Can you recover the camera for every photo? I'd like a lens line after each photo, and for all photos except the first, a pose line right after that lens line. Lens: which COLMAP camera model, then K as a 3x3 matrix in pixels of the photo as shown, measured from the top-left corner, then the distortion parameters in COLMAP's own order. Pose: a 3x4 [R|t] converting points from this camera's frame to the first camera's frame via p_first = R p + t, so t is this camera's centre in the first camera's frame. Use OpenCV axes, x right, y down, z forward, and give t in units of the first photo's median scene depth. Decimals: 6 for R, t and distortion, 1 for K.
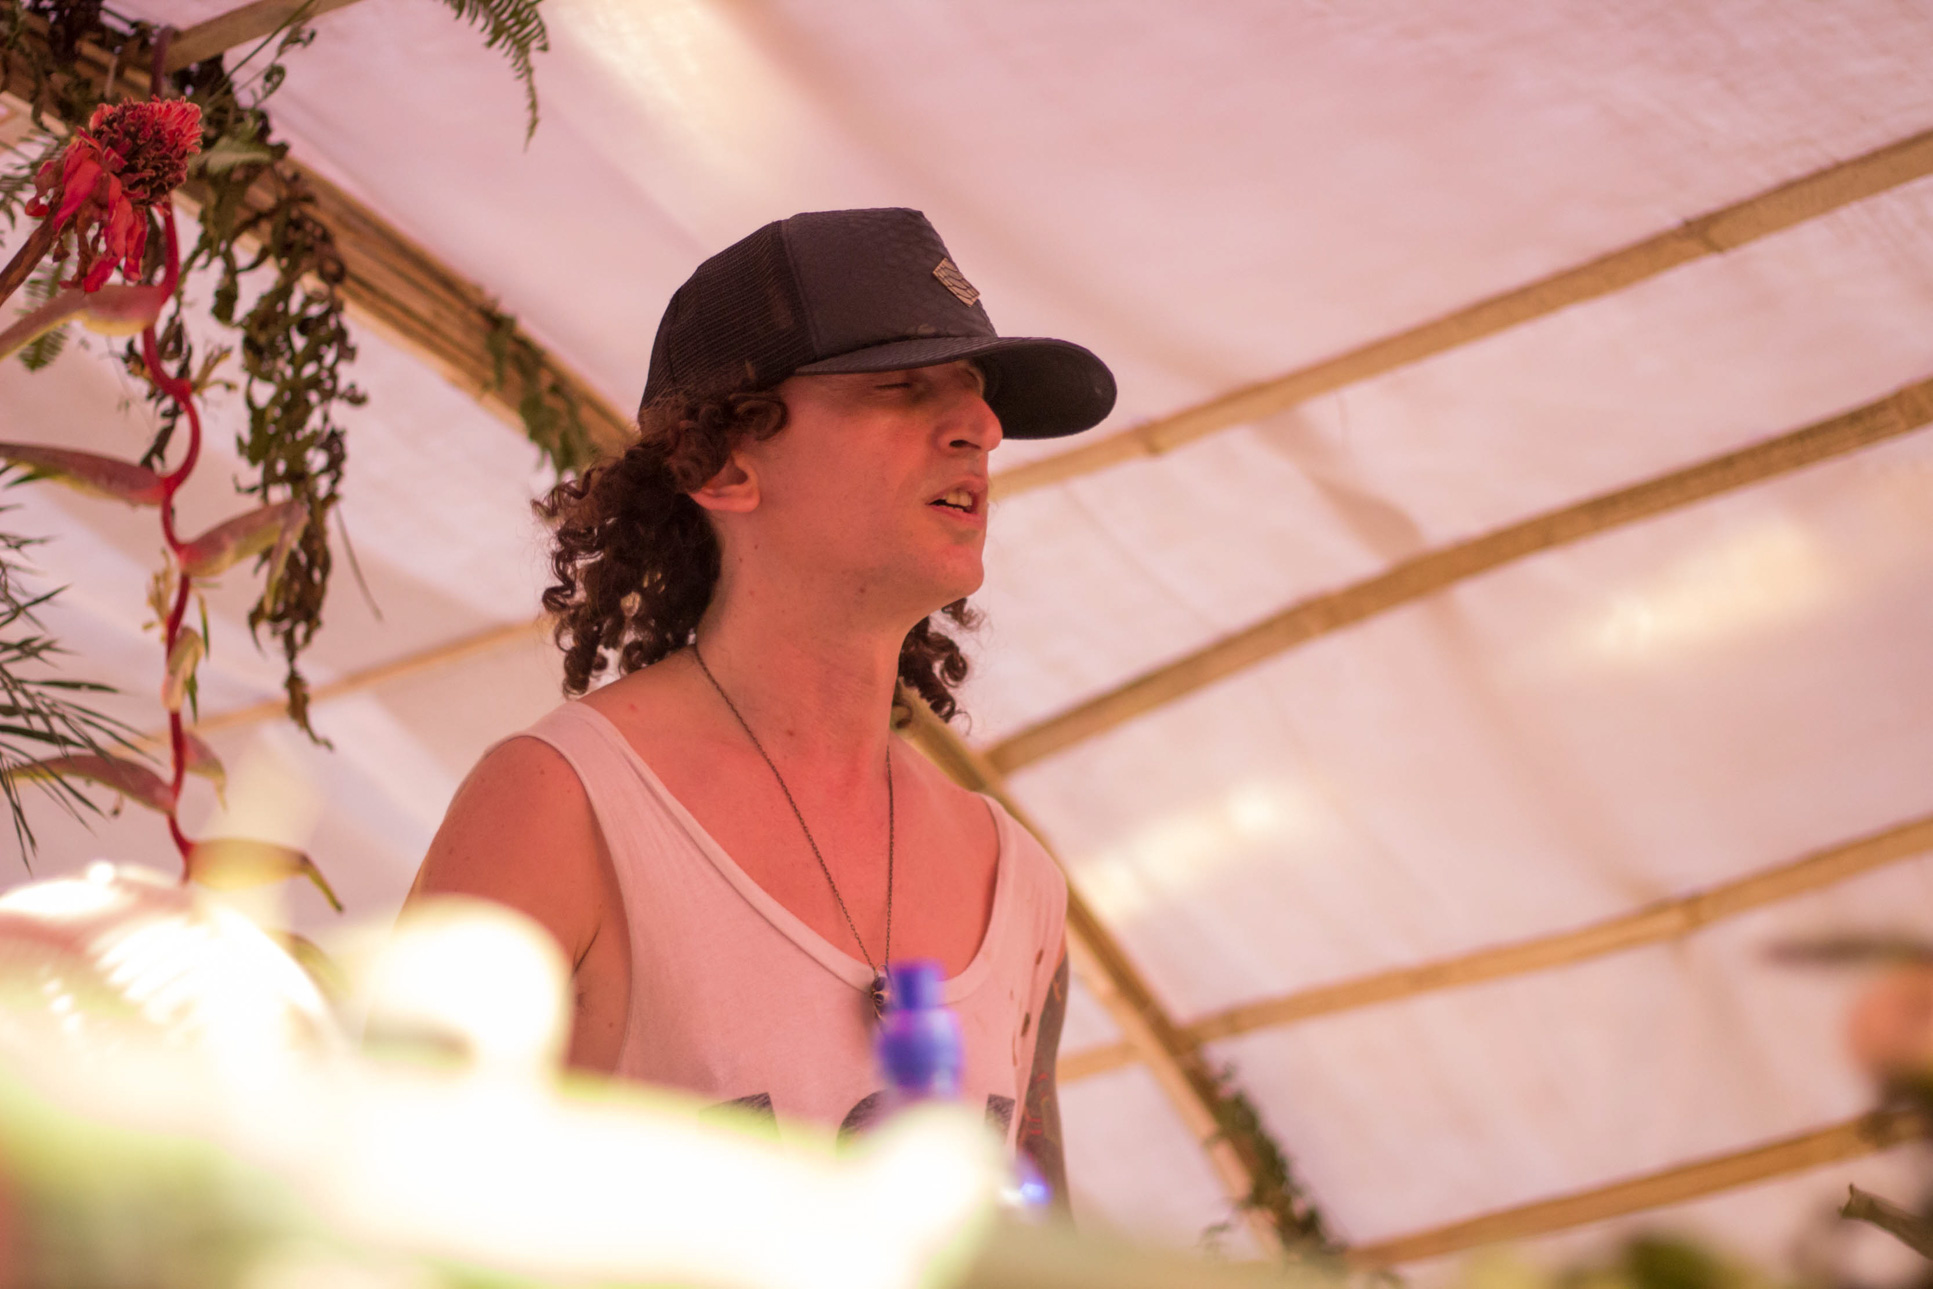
lens RADIAL K [[4483.4, 0, 968.9], [0, 4483.4, 659.0], [0, 0, 1]] dist [-0.150429, 0.000000]
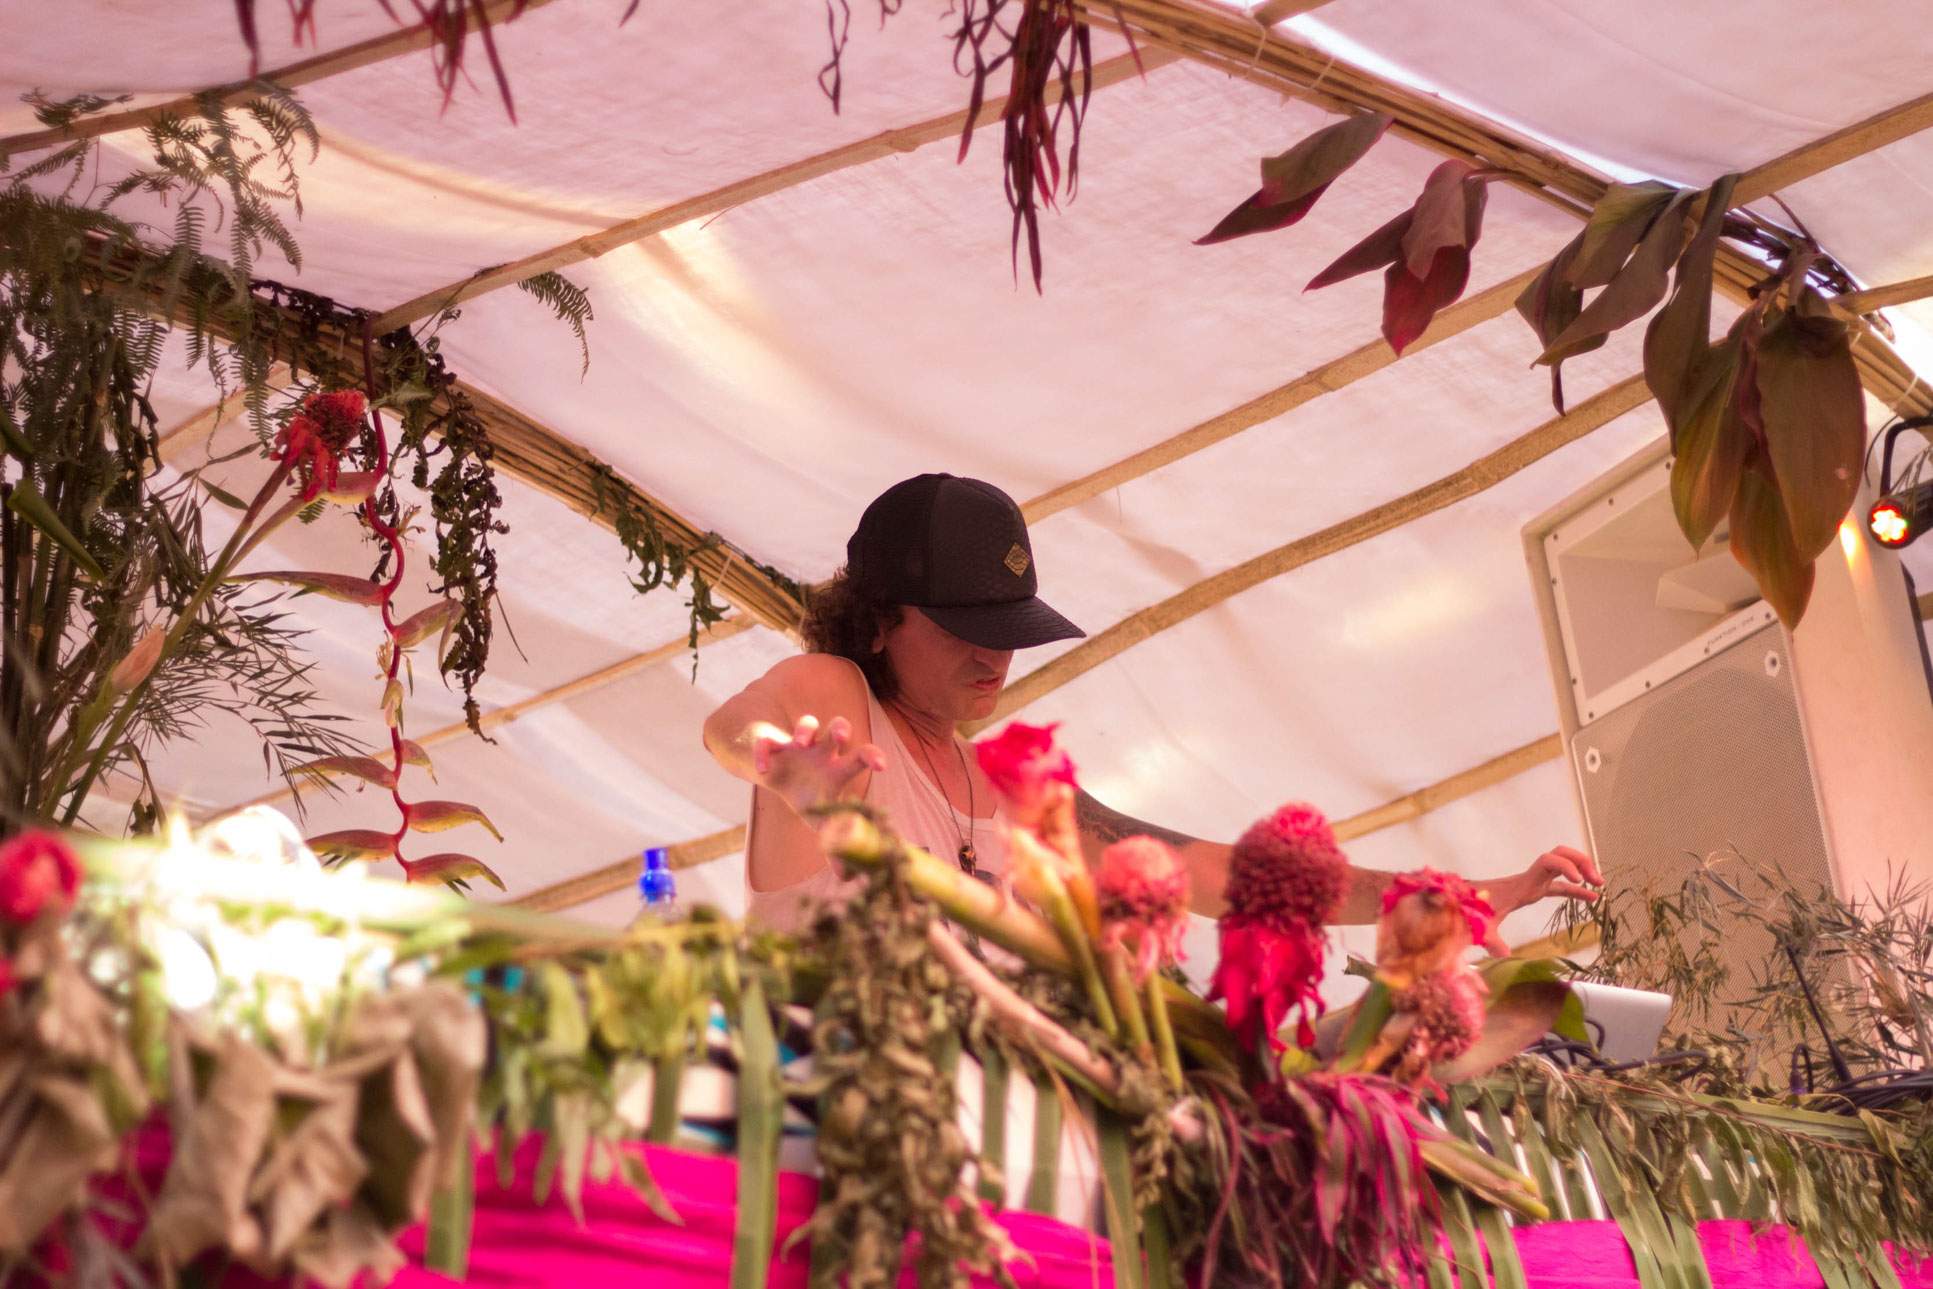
lens RADIAL K [[4483.4, 0, 964.7], [0, 4483.4, 636.4], [0, 0, 1]] dist [-0.150429, 0.000000]
pose [[0.992430, -0.053277, -0.110655, 0.213829], [0.054385, 0.998495, 0.007013, -0.021759], [0.110115, -0.012978, 0.993834, -0.621367]]
